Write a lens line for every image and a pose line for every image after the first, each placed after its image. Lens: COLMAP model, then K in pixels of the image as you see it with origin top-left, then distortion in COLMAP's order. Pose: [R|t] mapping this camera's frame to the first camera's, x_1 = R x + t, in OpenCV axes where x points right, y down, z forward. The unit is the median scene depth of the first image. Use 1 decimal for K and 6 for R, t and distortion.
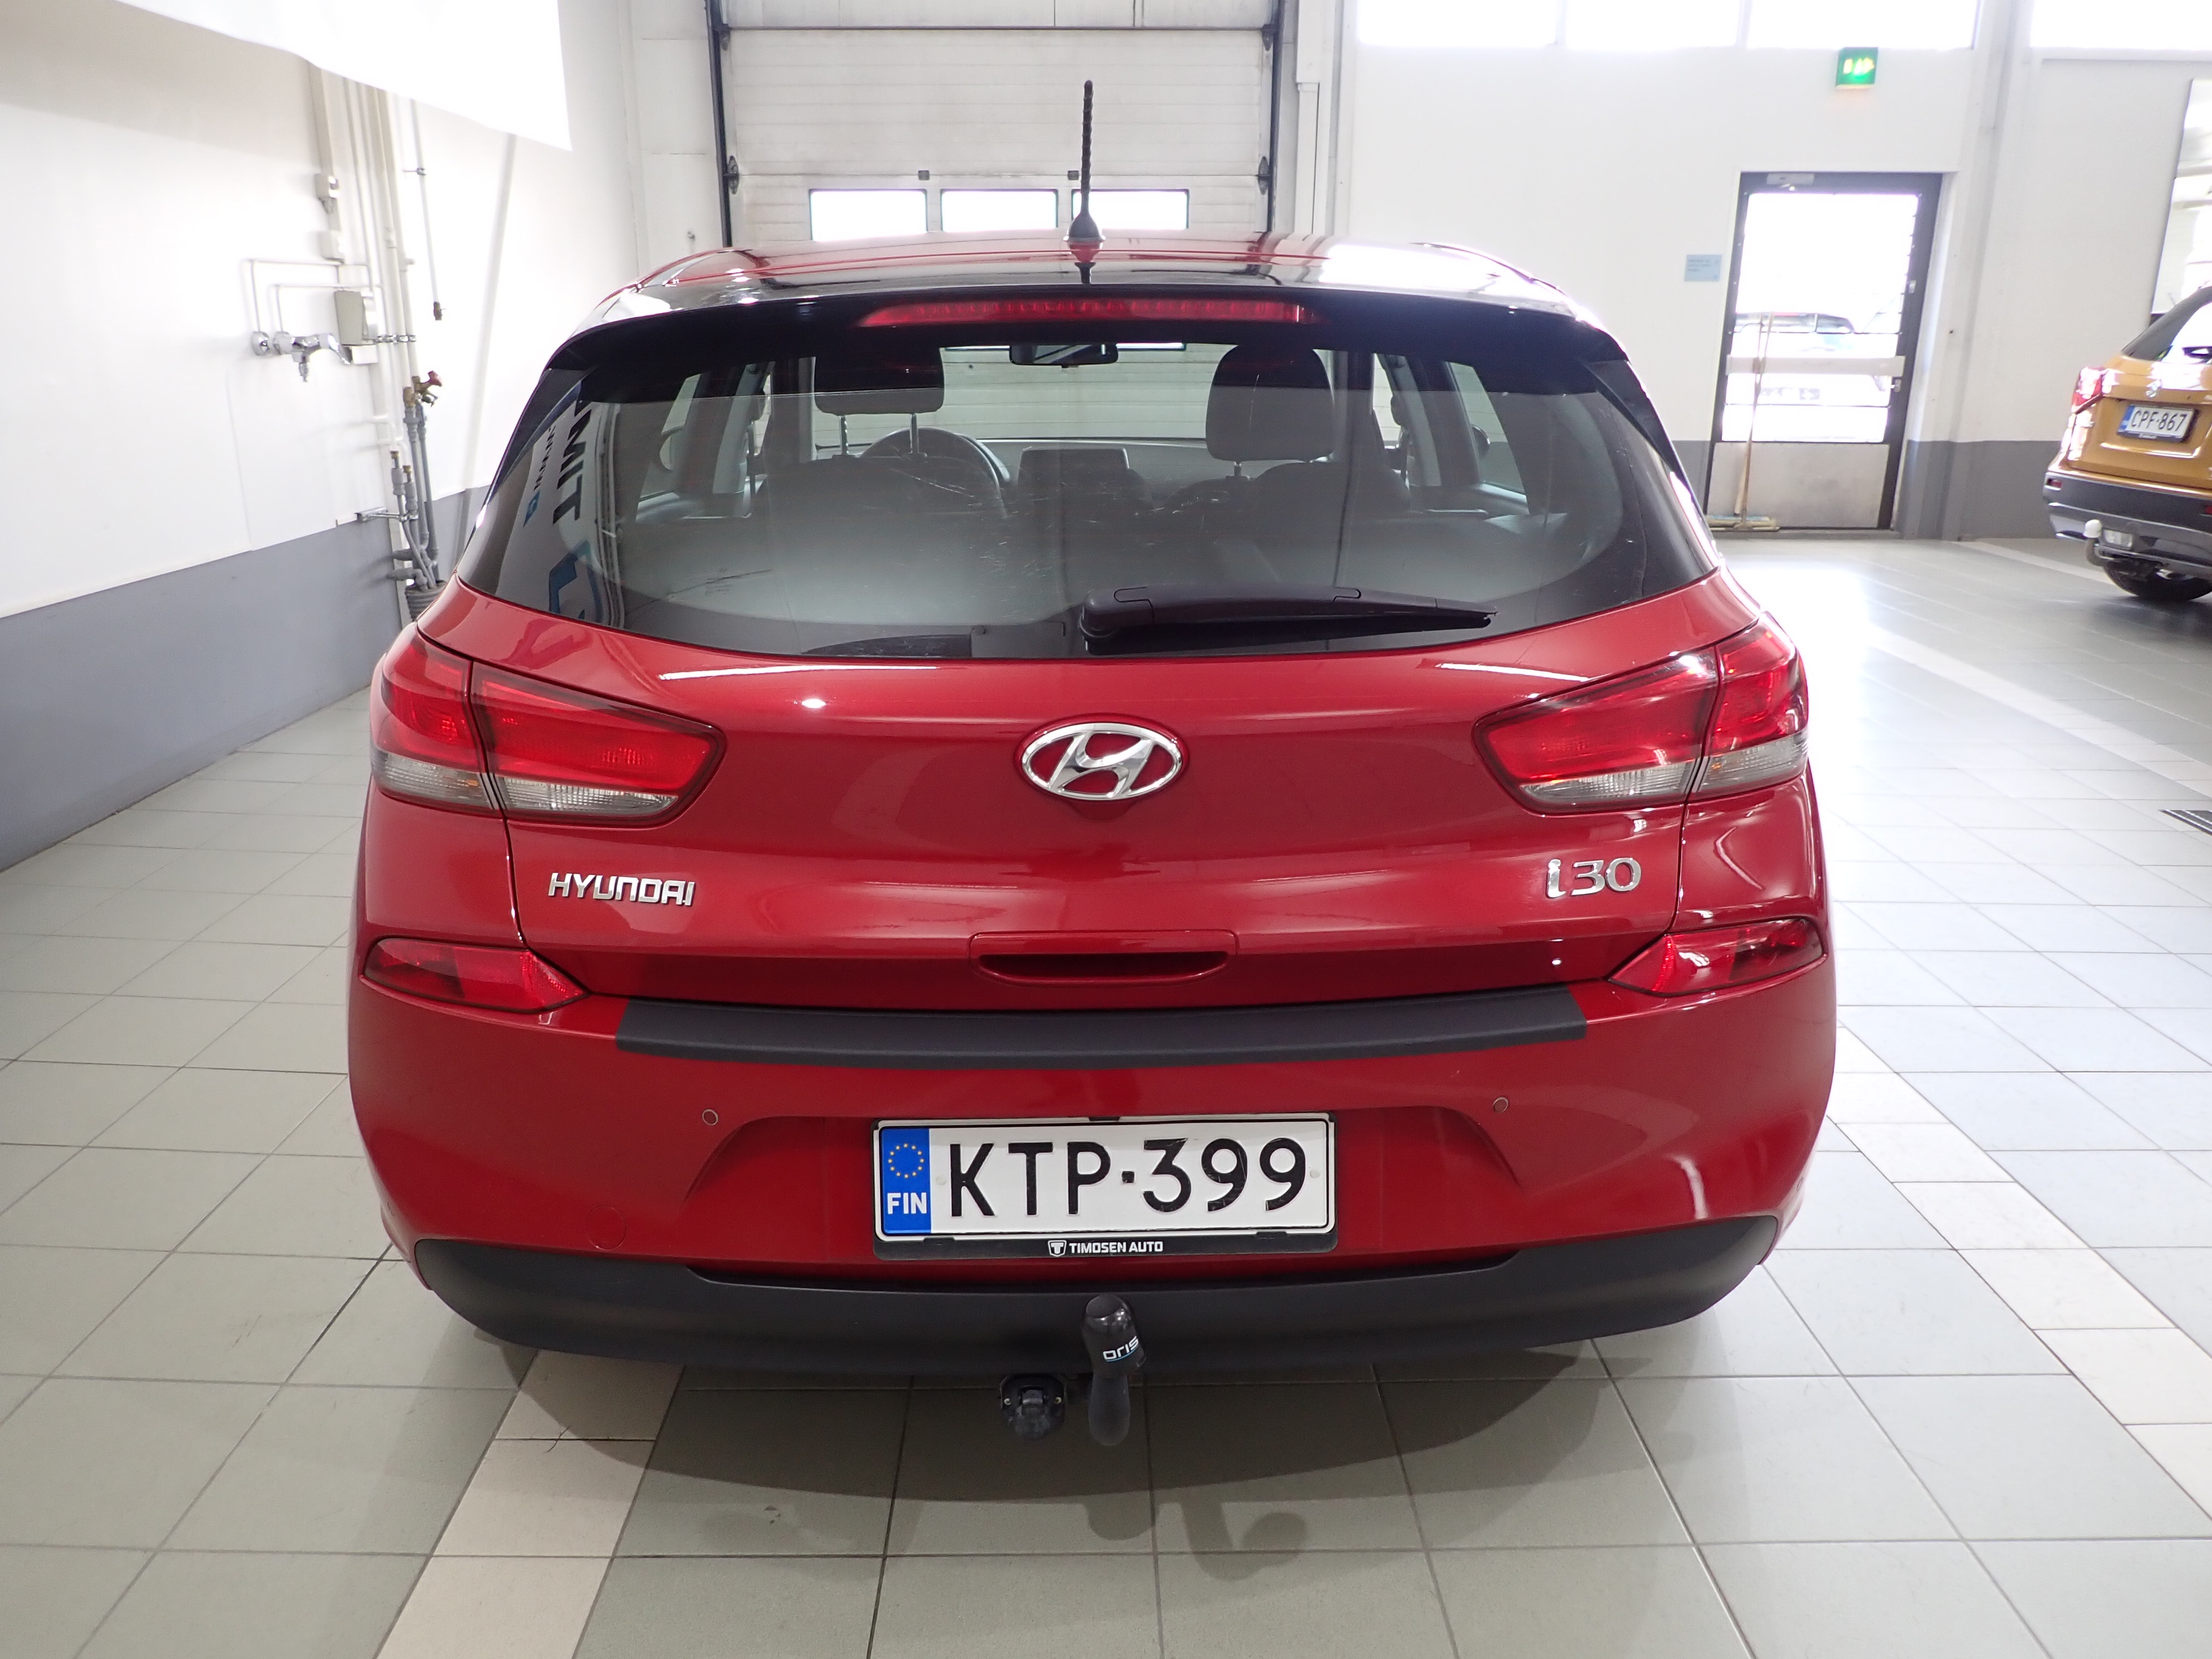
lens RADIAL K [[1634.2, 0, 1097.6], [0, 1634.2, 824.4], [0, 0, 1]] dist [-0.004132, -0.011666]
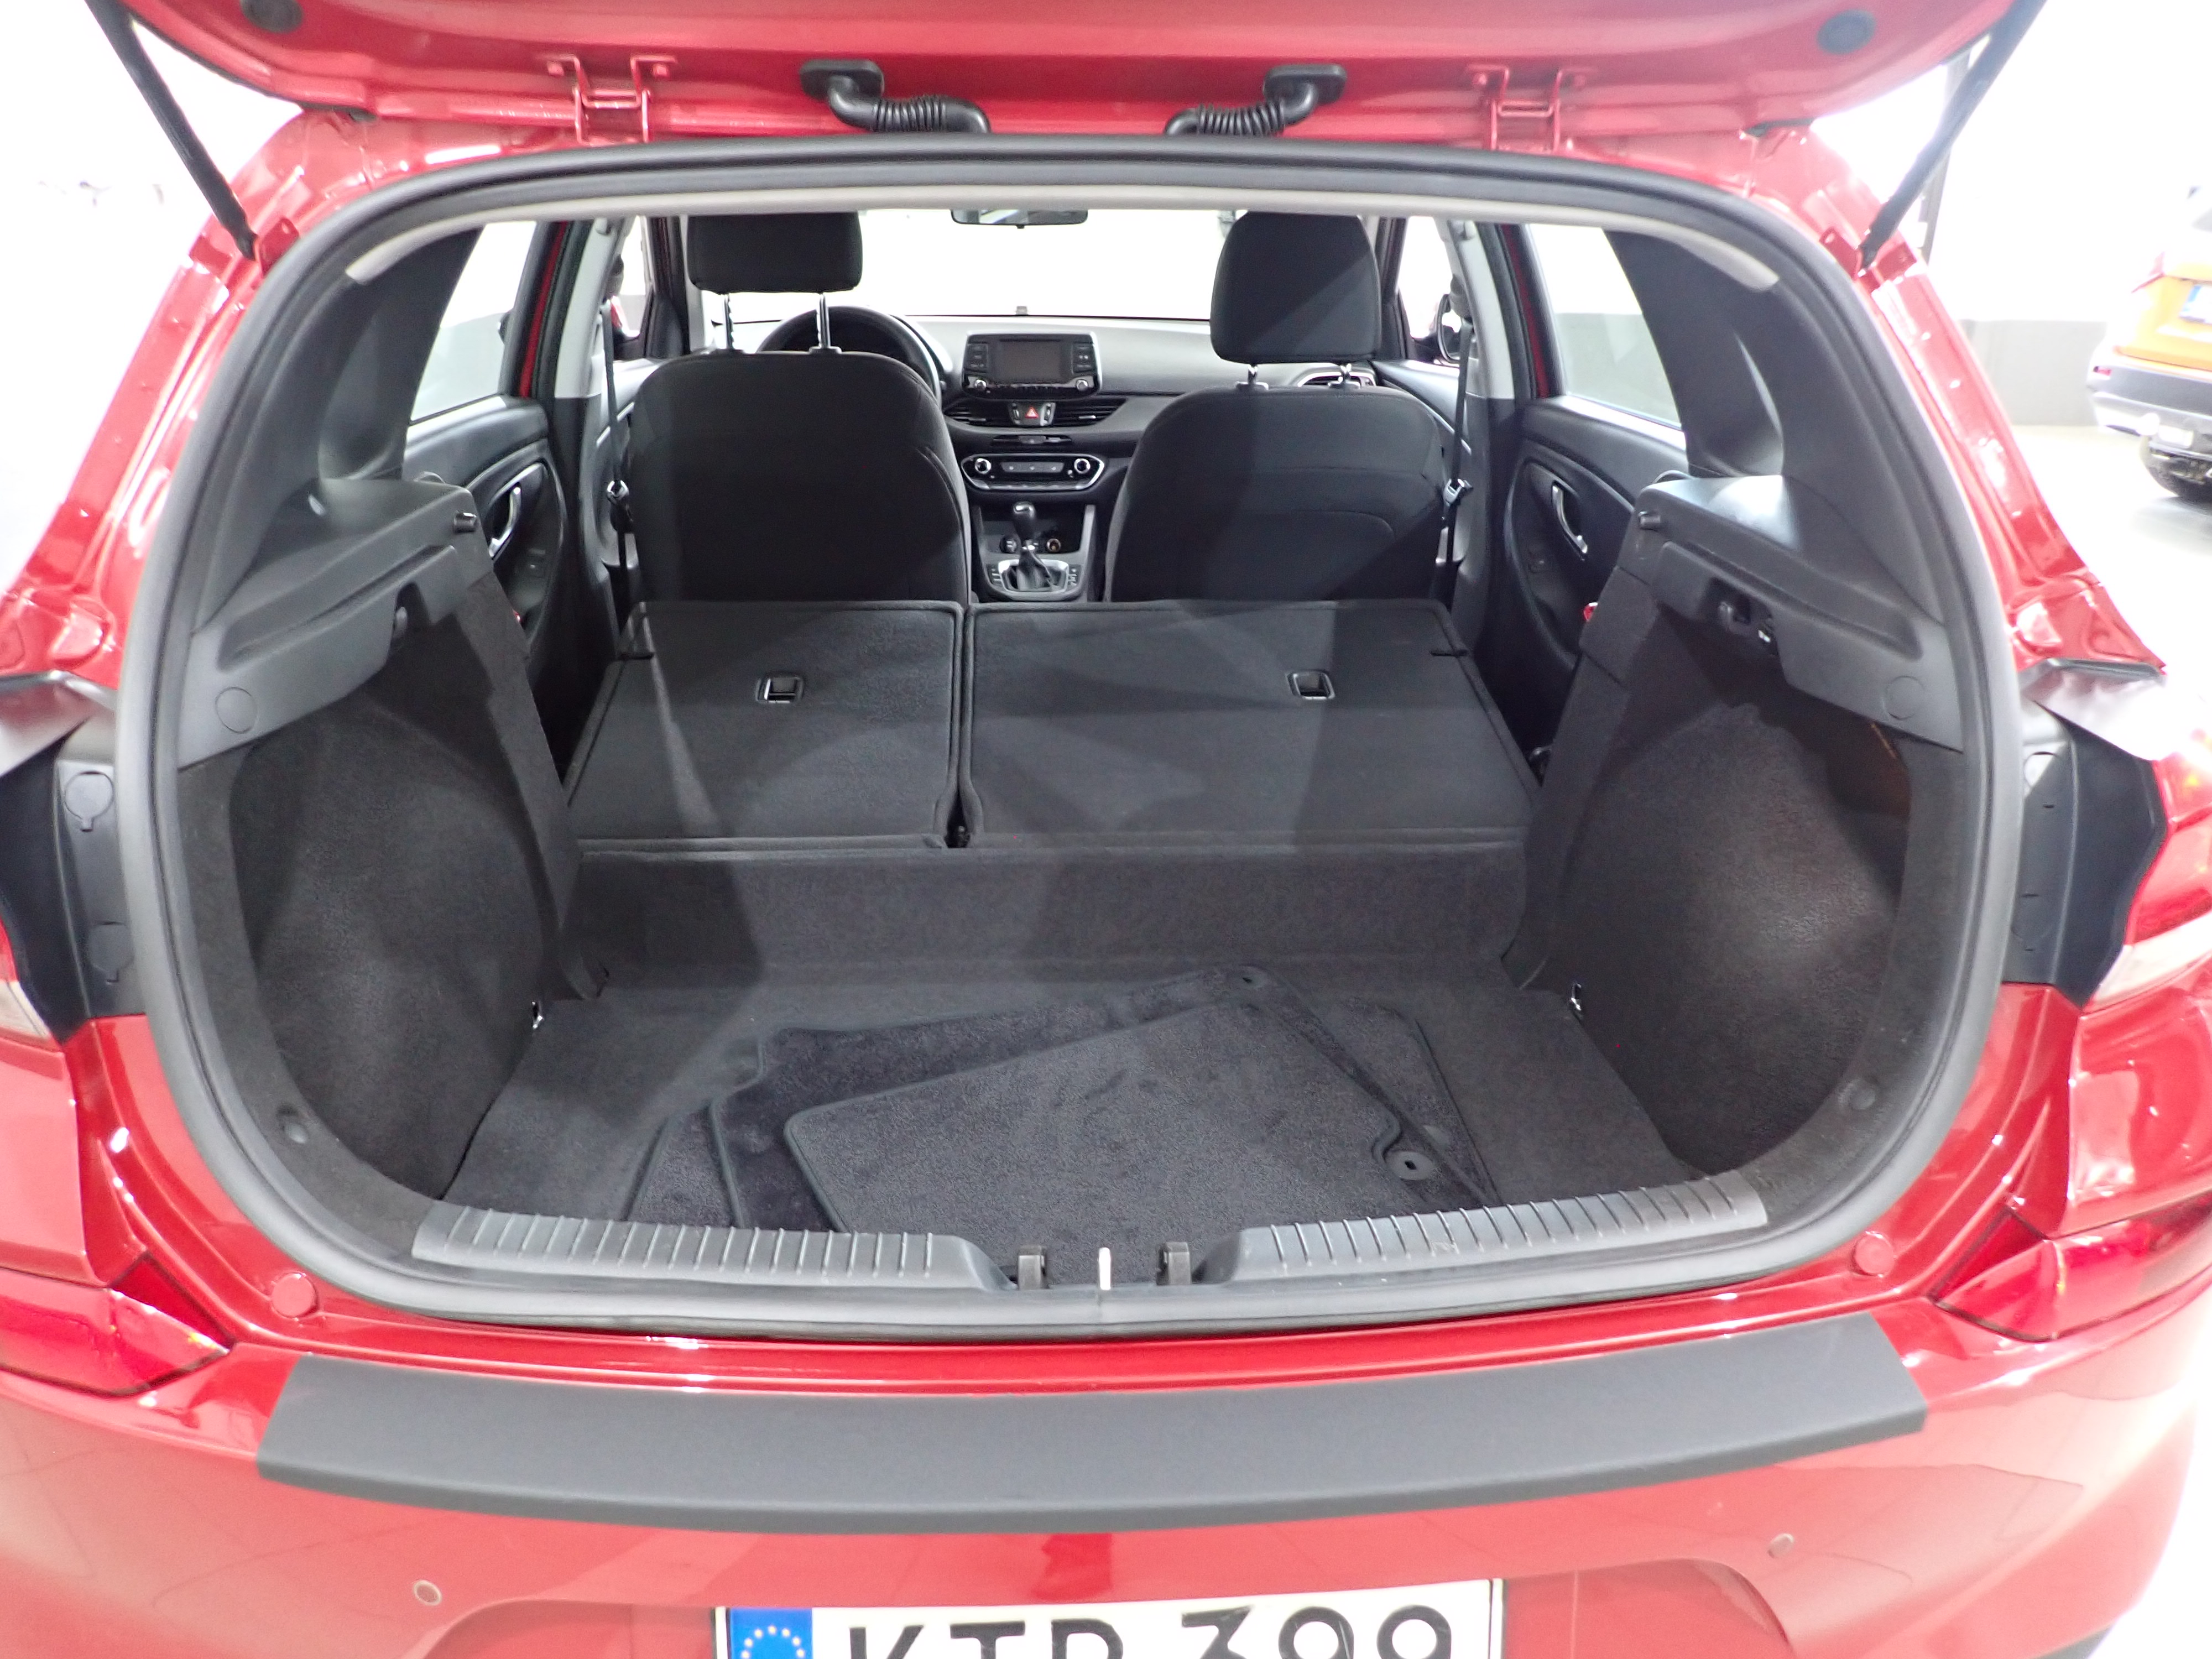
lens RADIAL K [[1634.2, 0, 1093.0], [0, 1634.2, 826.8], [0, 0, 1]] dist [-0.004132, -0.011666]
pose [[0.999447, 0.003504, 0.033054, -0.020613], [-0.006259, 0.996478, 0.083616, -0.119126], [-0.032645, -0.083777, 0.995950, 0.384502]]
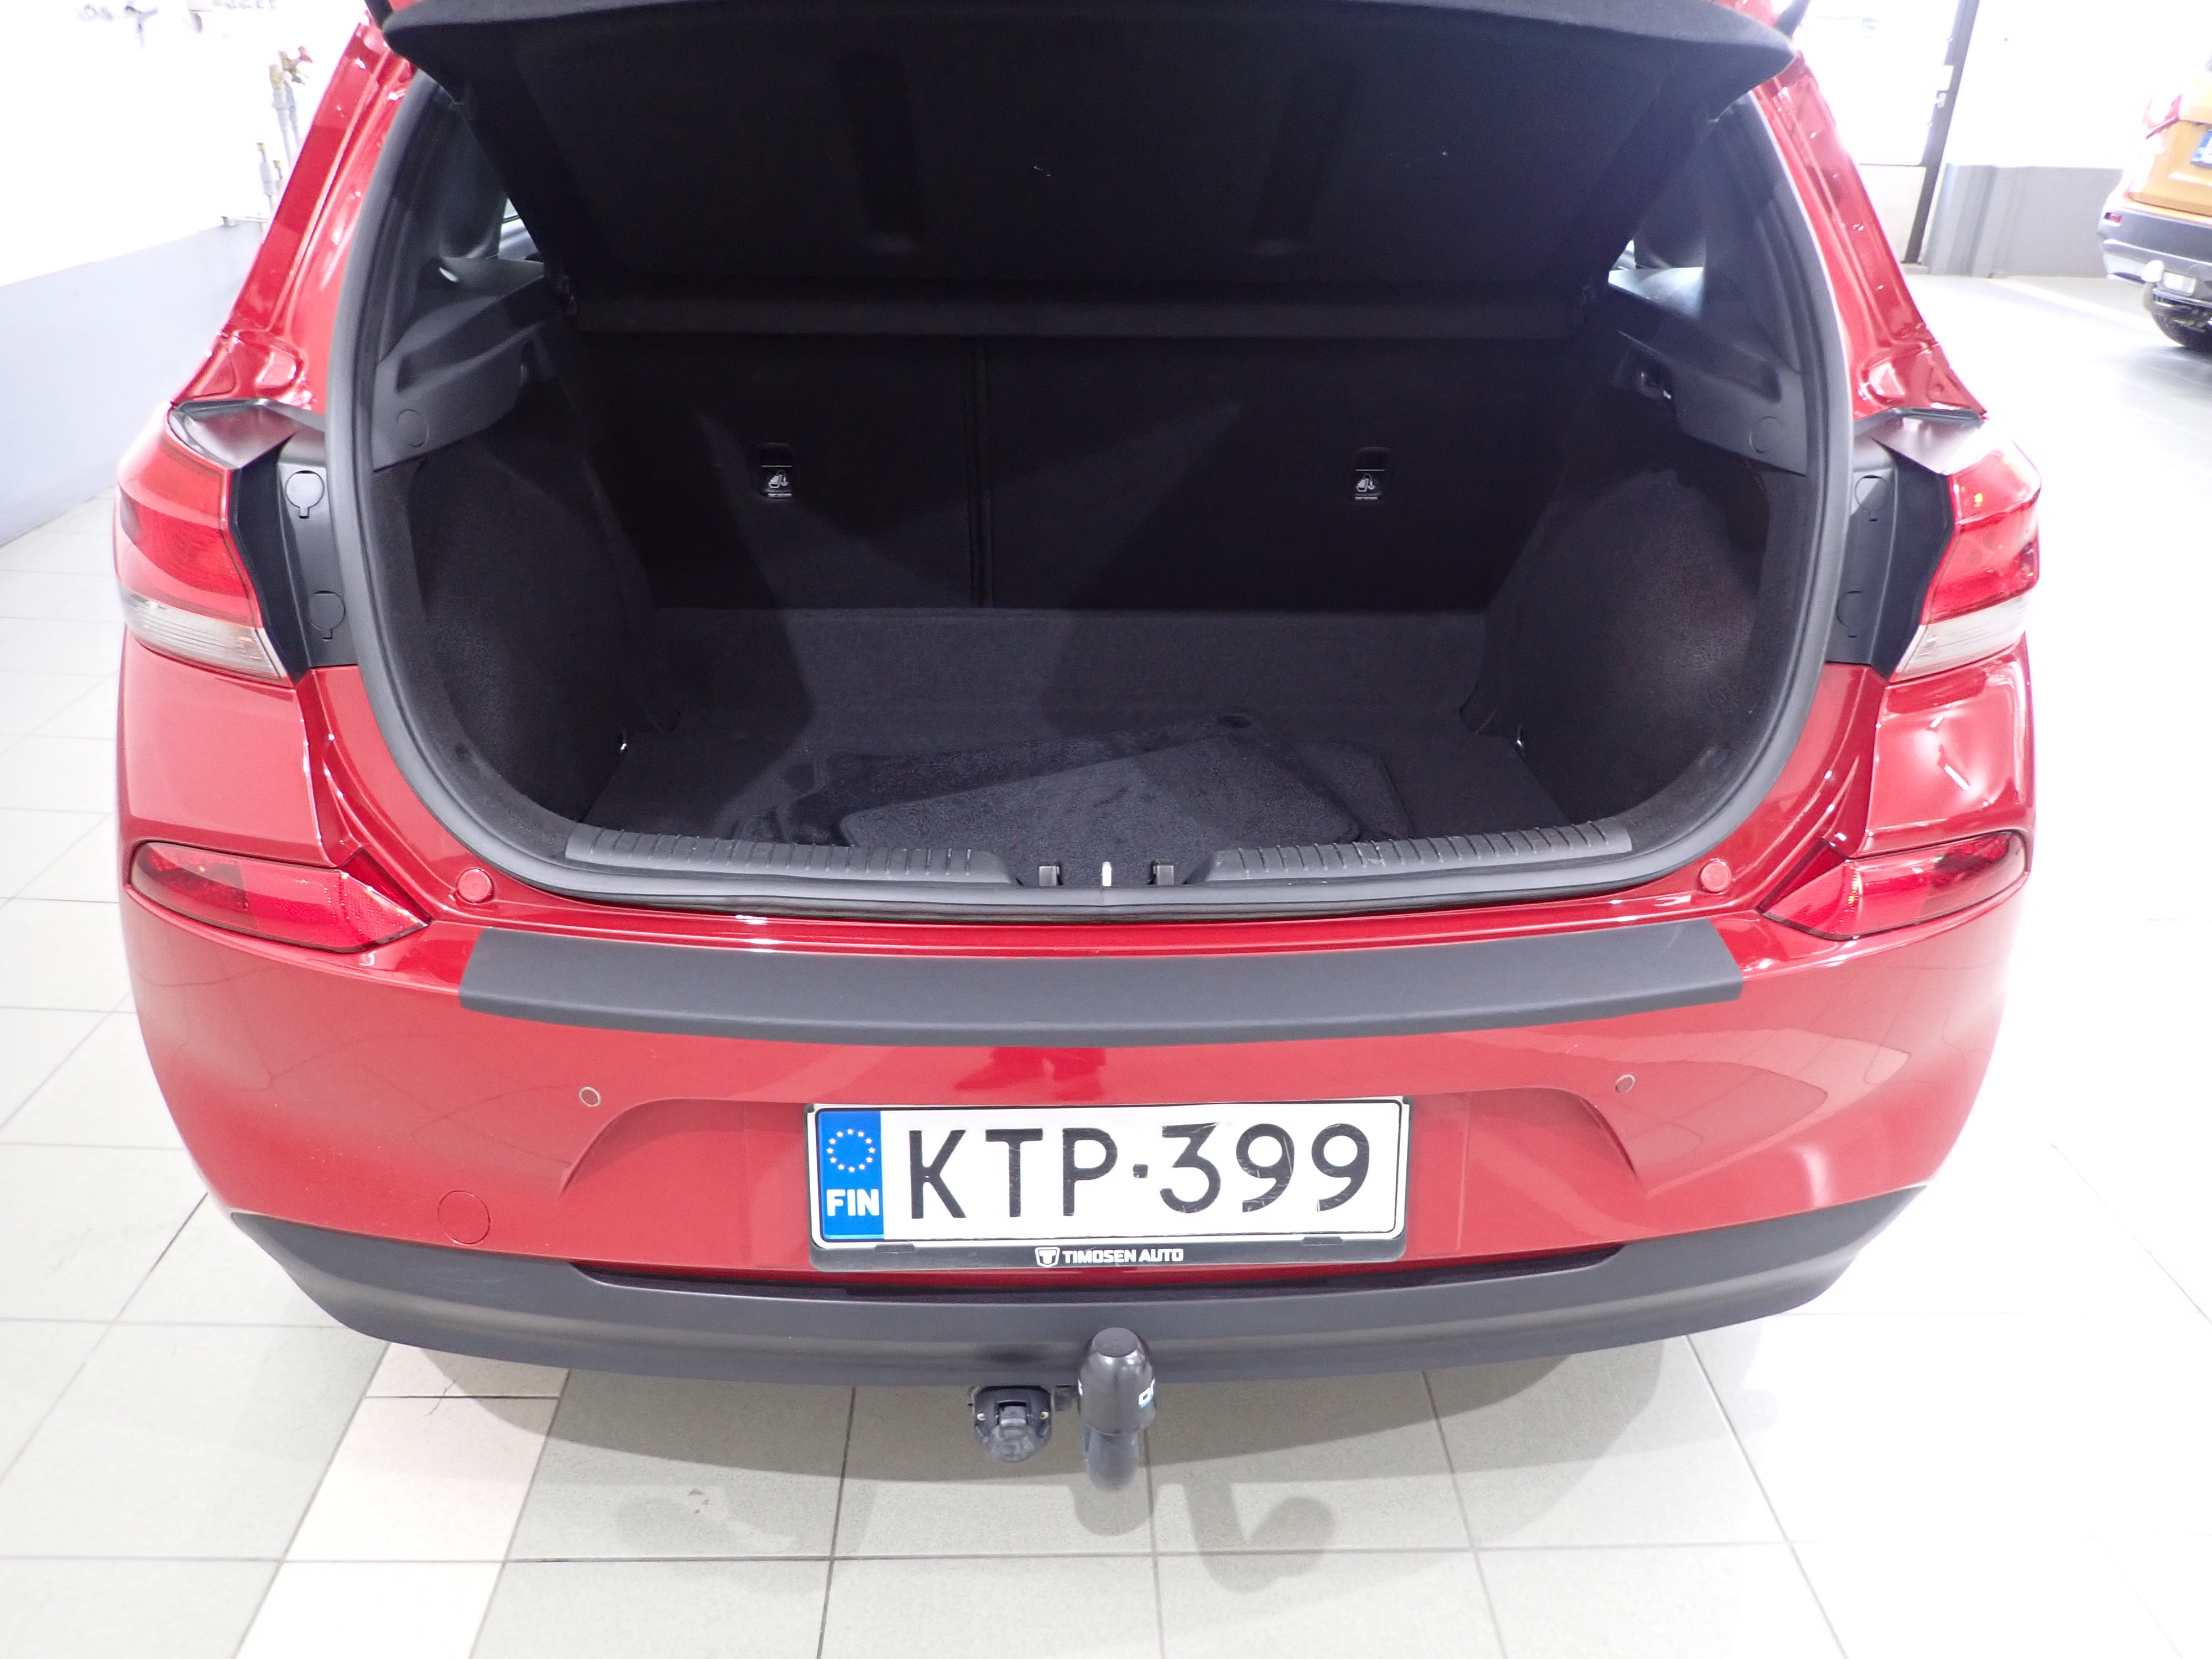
lens RADIAL K [[1634.2, 0, 1095.3], [0, 1634.2, 833.2], [0, 0, 1]] dist [-0.004132, -0.011666]
pose [[0.999582, 0.010375, 0.026991, -0.021912], [-0.014799, 0.985460, 0.169263, -0.062259], [-0.024842, -0.169592, 0.985201, 0.233710]]
